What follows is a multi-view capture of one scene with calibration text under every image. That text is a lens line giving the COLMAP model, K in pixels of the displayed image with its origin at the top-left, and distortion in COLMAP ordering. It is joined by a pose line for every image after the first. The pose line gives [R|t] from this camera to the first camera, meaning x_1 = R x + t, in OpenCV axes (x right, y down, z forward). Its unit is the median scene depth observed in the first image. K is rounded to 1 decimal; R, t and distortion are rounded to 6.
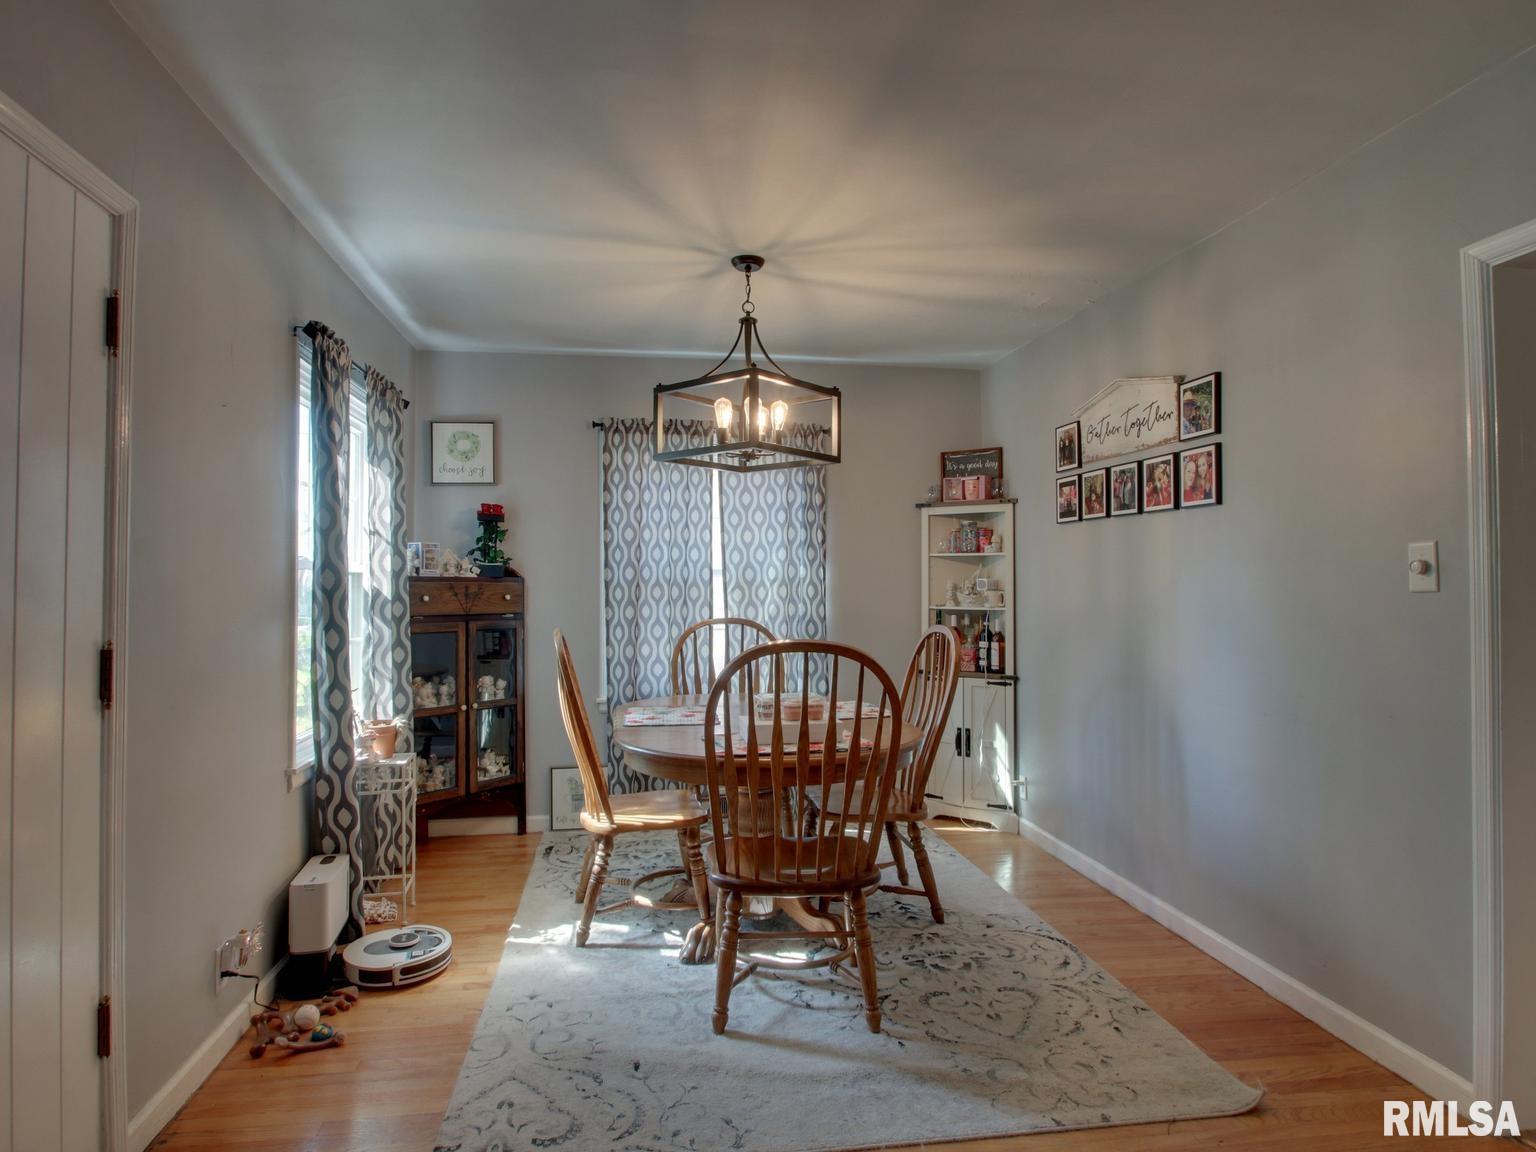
lens RADIAL K [[906.3, 0, 769.8], [0, 906.3, 565.6], [0, 0, 1]] dist [-0.006333, -0.007893]
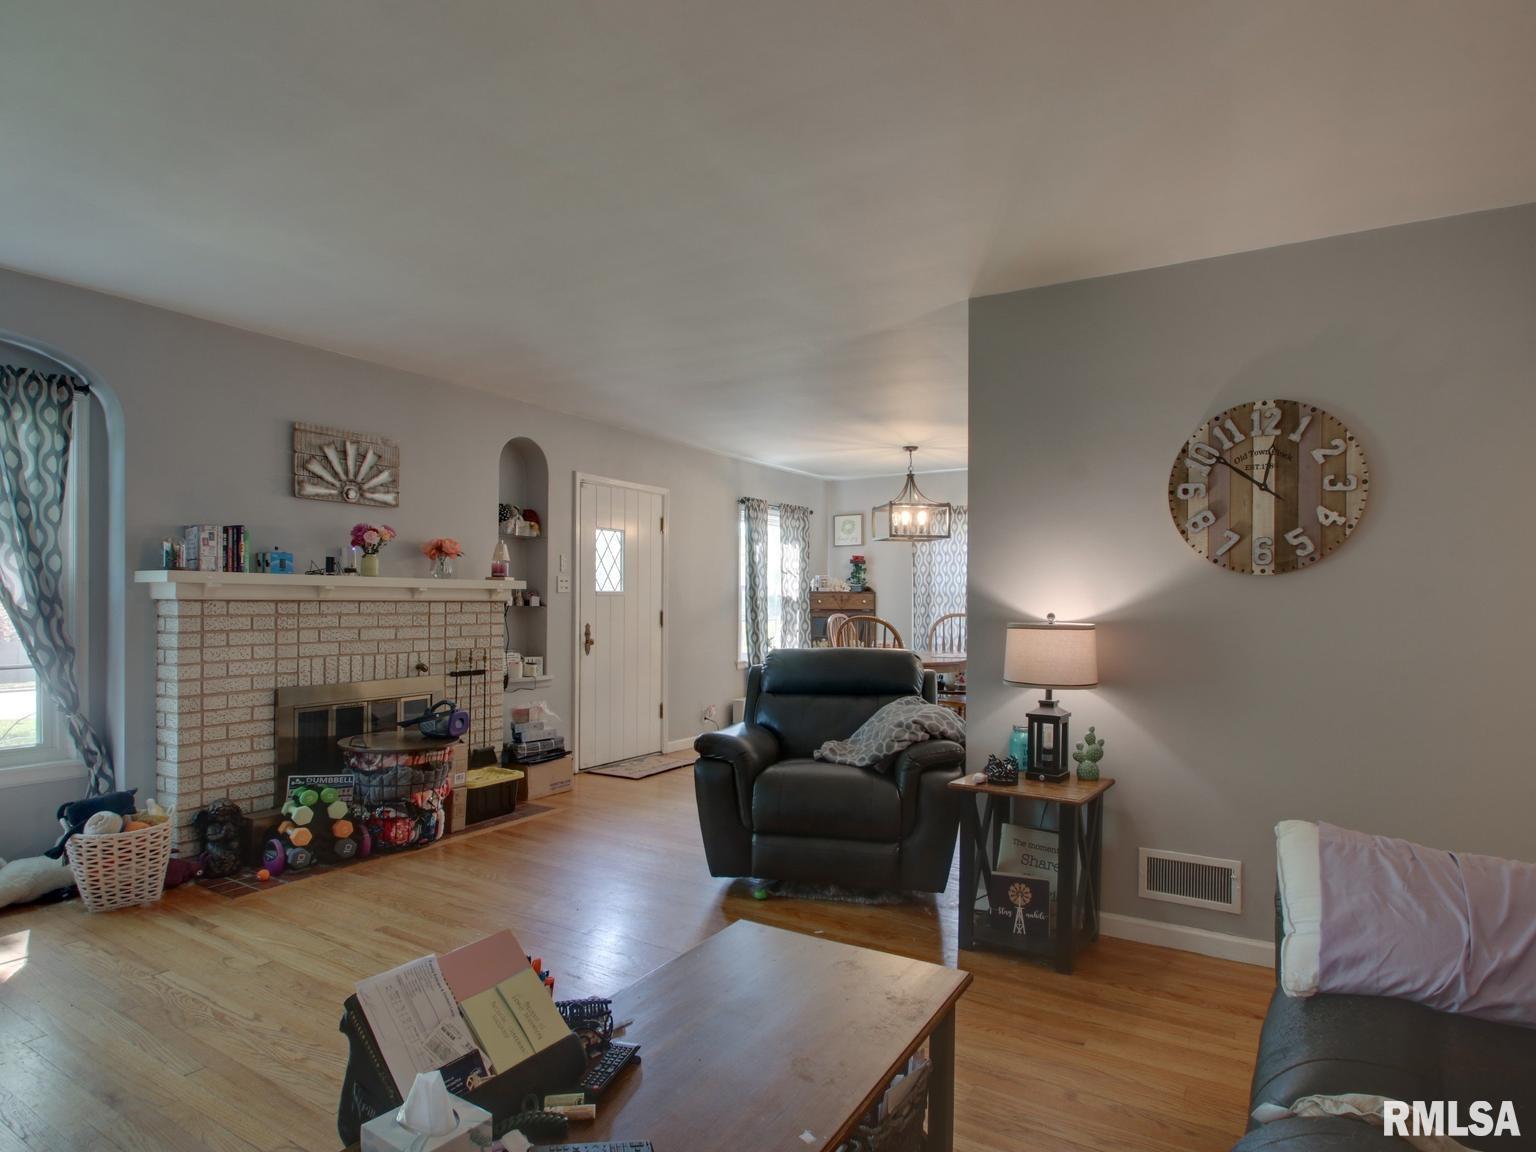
lens RADIAL K [[885.8, 0, 798.0], [0, 885.8, 601.3], [0, 0, 1]] dist [-0.027894, -0.001008]
pose [[0.776454, 0.008962, -0.630110, 0.850780], [0.008040, 0.999677, 0.024125, -0.014646], [0.630122, -0.023798, 0.776131, -0.632383]]
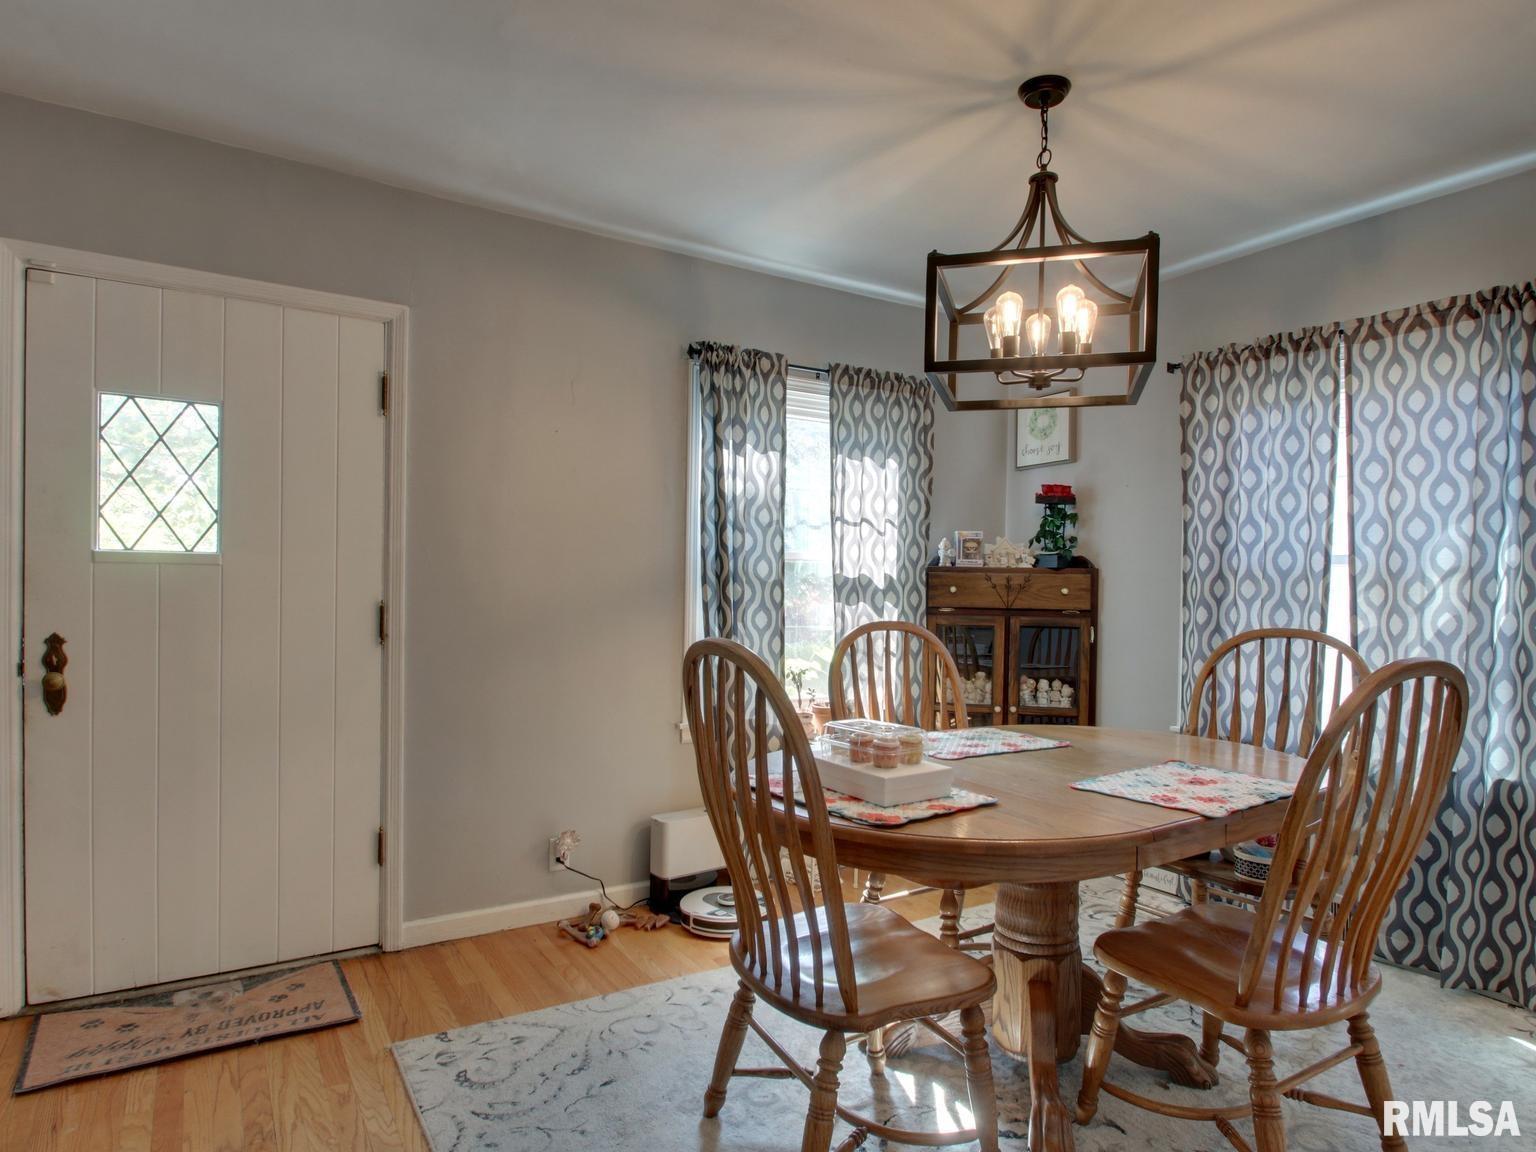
lens RADIAL K [[906.3, 0, 798.1], [0, 906.3, 597.7], [0, 0, 1]] dist [-0.006333, -0.007893]
pose [[0.396441, 0.022691, -0.917780, 0.405975], [0.005396, 0.999620, 0.027045, 0.016706], [0.918044, -0.015674, 0.396168, 0.431581]]
